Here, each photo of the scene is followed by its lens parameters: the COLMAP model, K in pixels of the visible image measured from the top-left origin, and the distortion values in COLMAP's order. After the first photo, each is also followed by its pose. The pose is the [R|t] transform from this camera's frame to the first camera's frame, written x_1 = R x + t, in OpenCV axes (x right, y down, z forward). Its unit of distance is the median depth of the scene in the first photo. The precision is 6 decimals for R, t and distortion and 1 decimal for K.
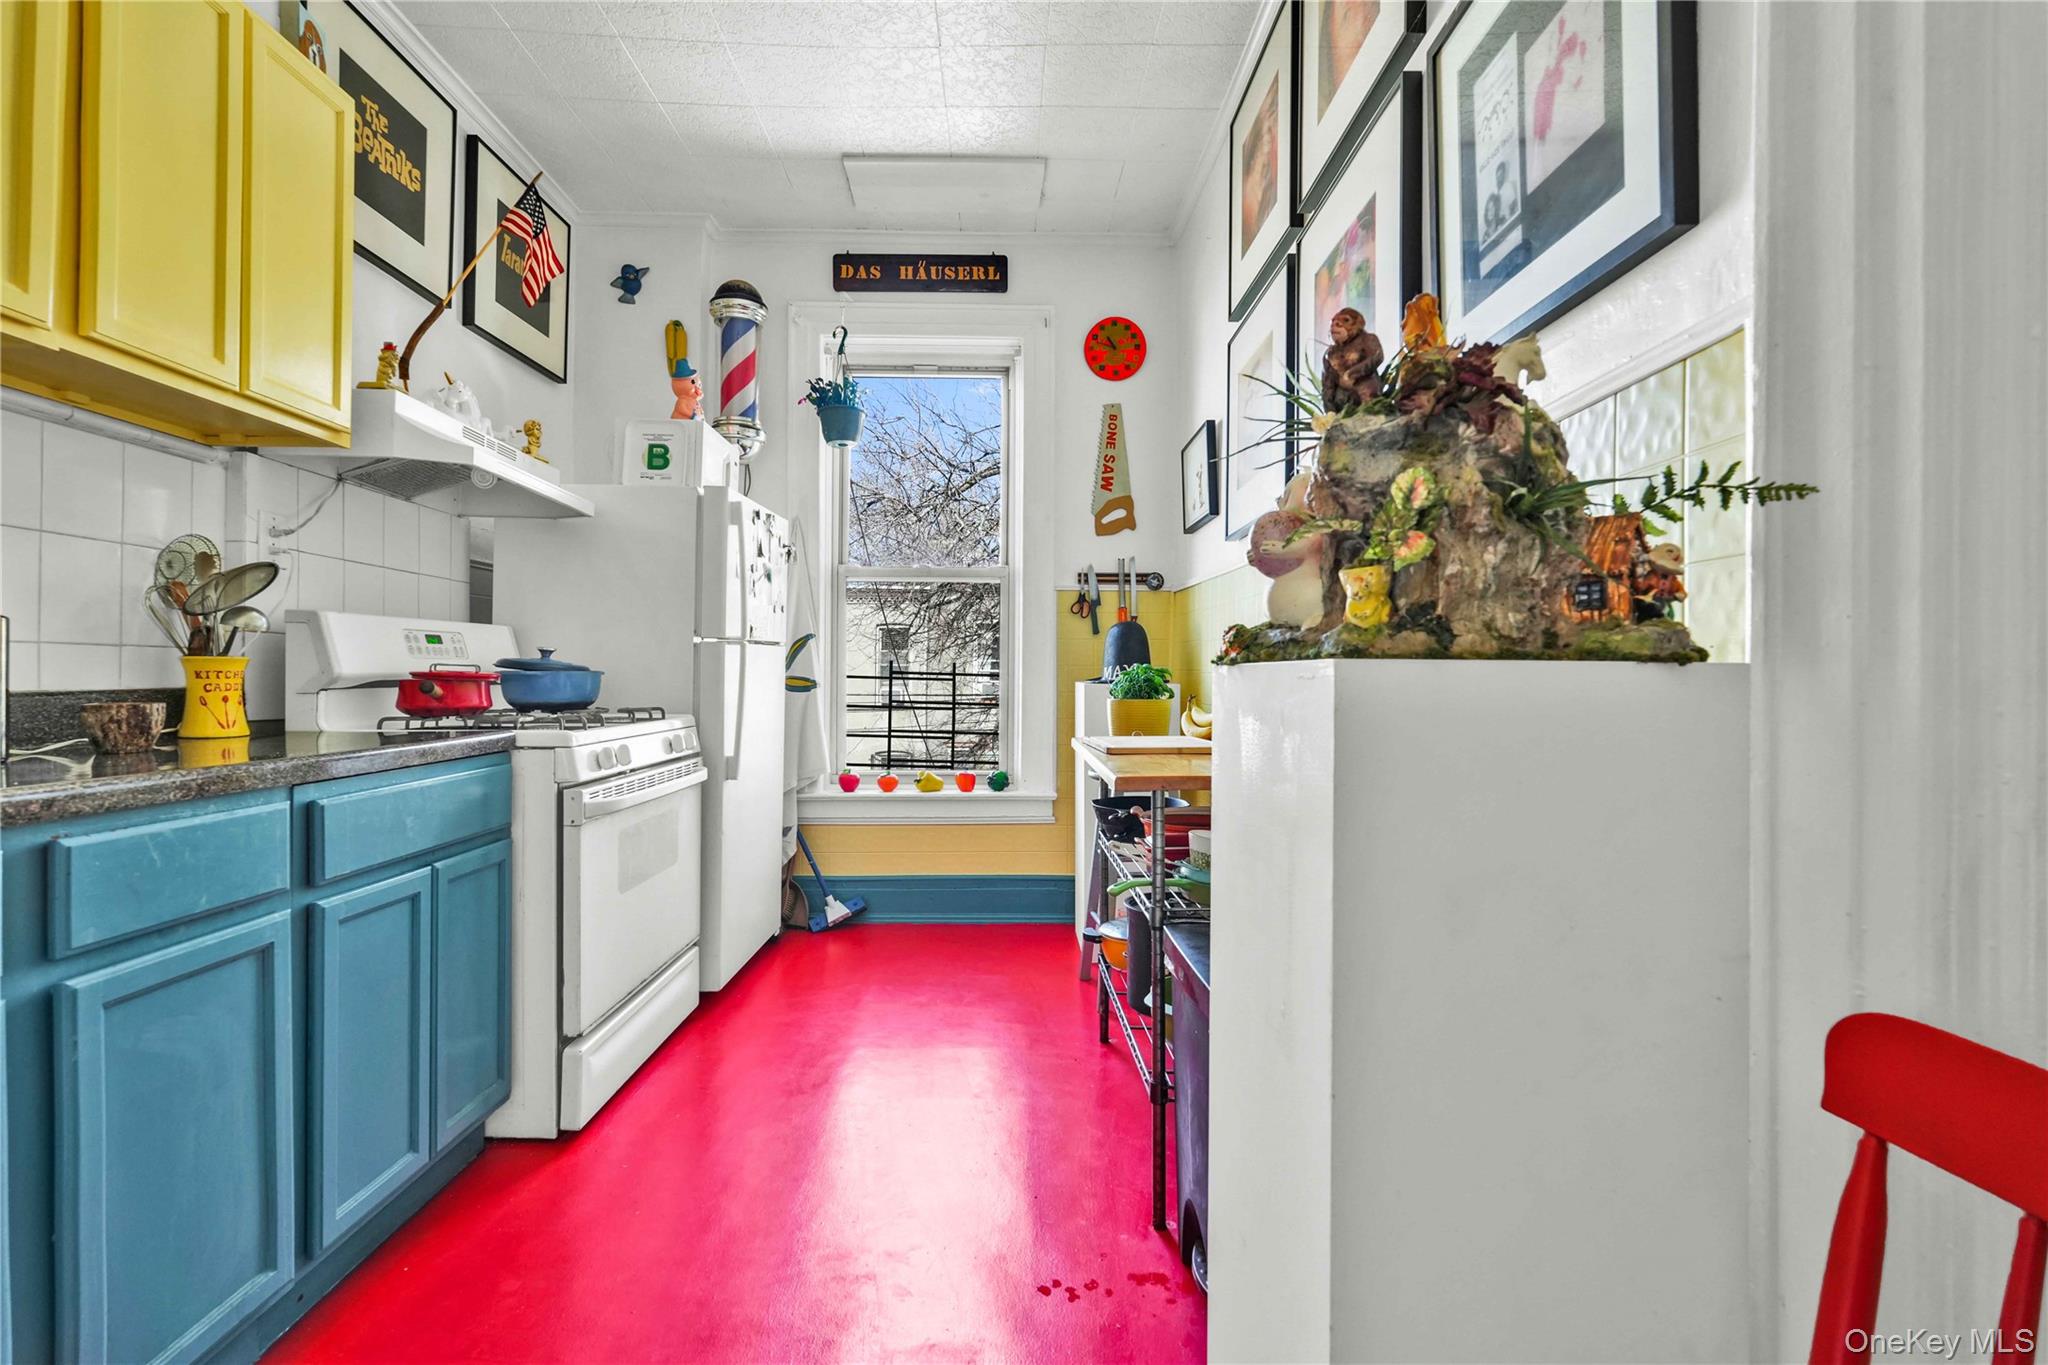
lens RADIAL K [[915.7, 0, 1028.3], [0, 915.7, 673.4], [0, 0, 1]] dist [-0.017693, 0.008135]
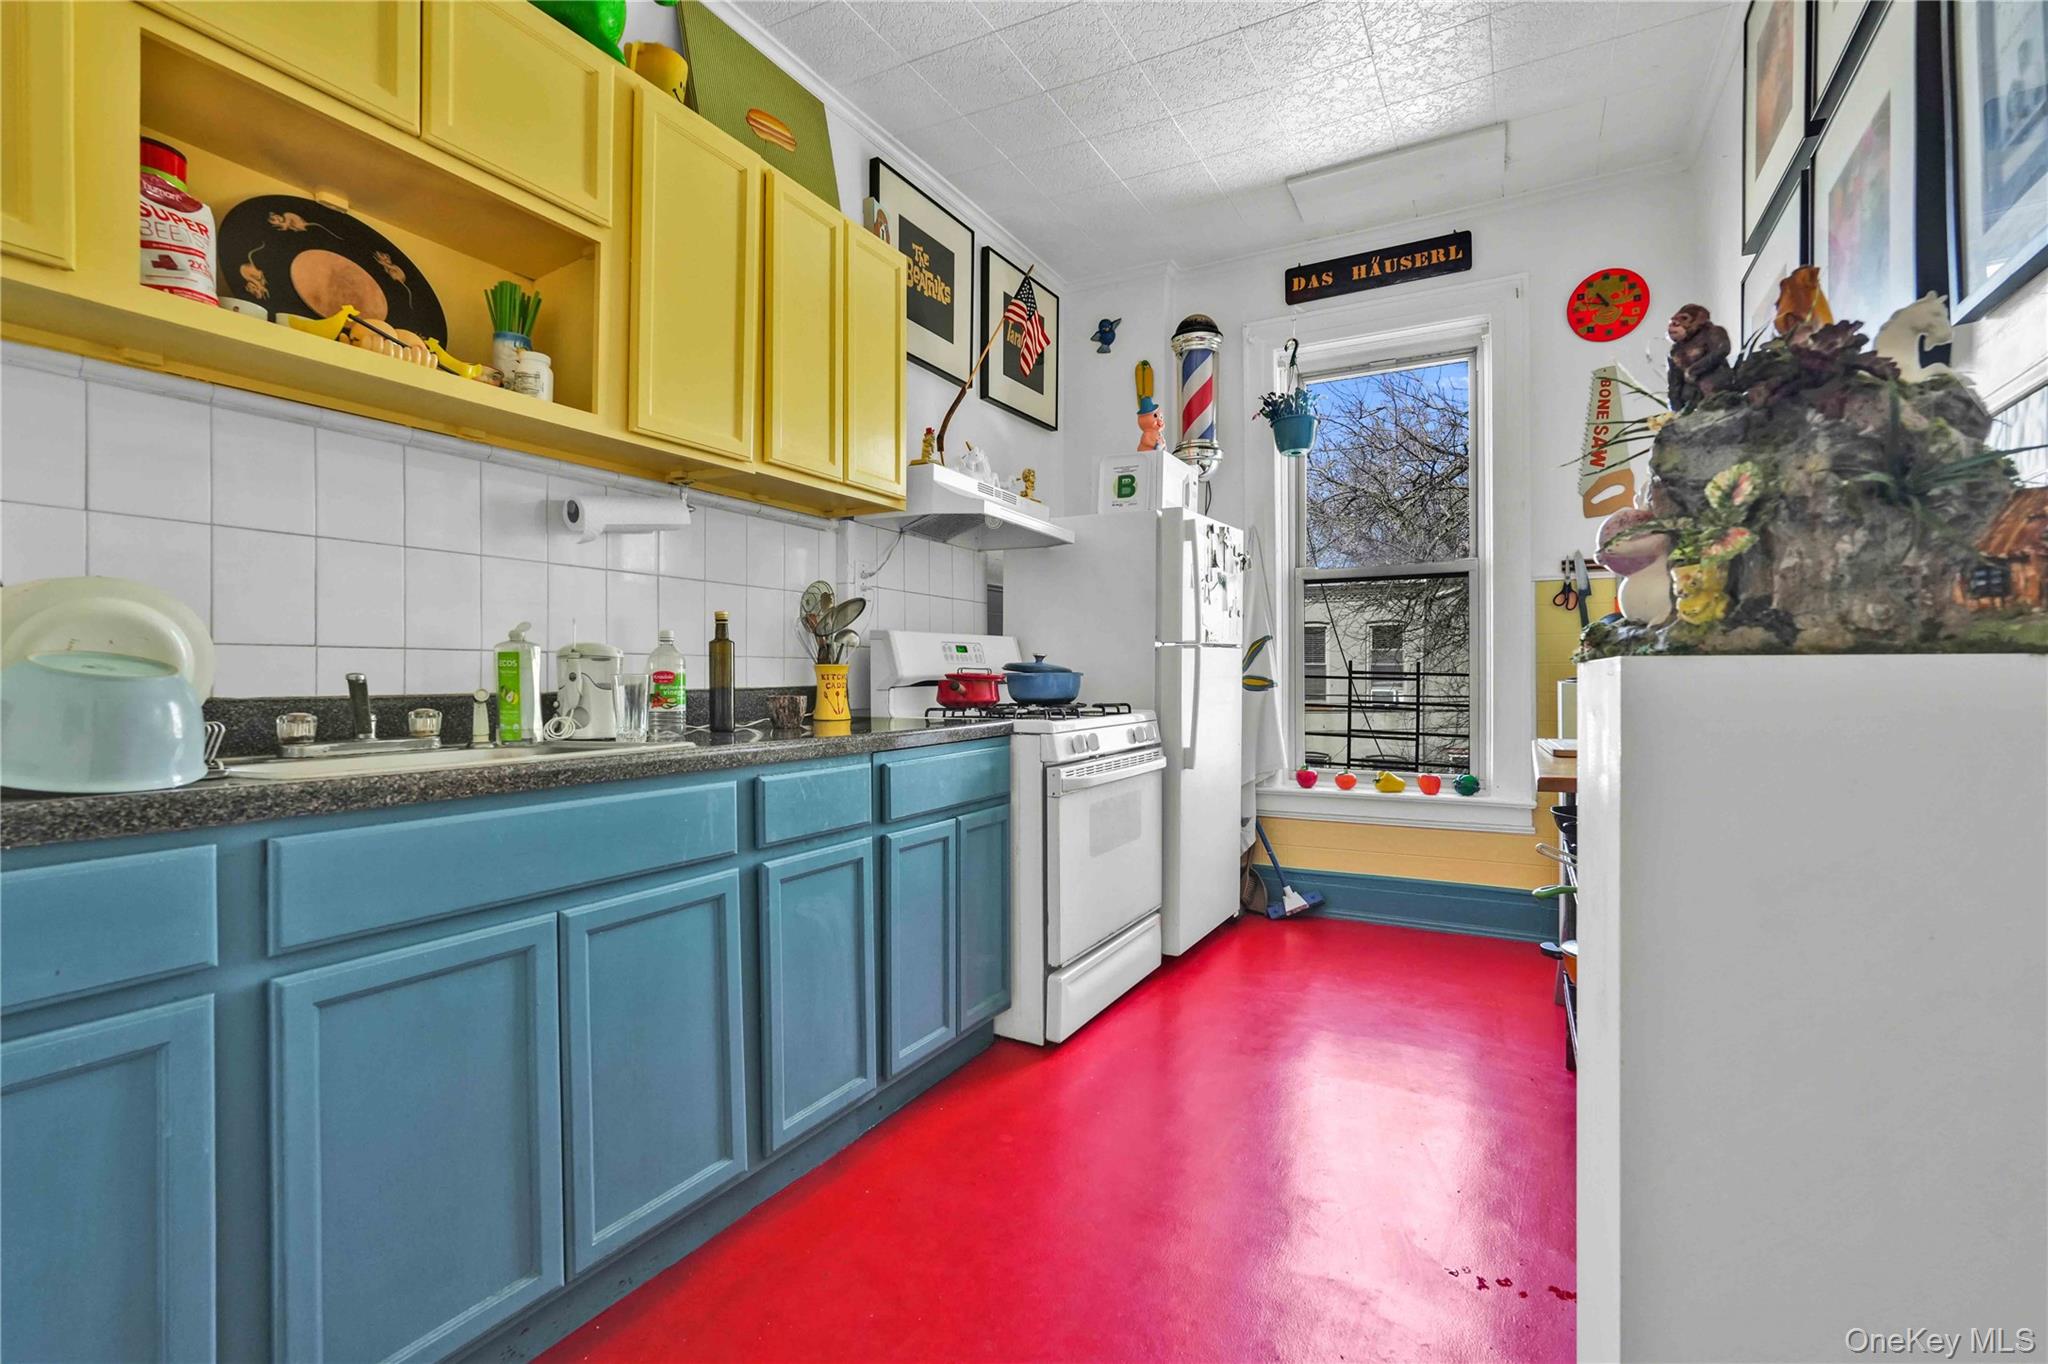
lens RADIAL K [[915.7, 0, 1023.3], [0, 915.7, 684.3], [0, 0, 1]] dist [-0.017693, 0.008135]
pose [[0.864322, -0.000727, -0.502939, 0.080024], [0.006533, 0.999931, 0.009781, 0.000618], [0.502897, -0.011739, 0.864267, -0.085249]]
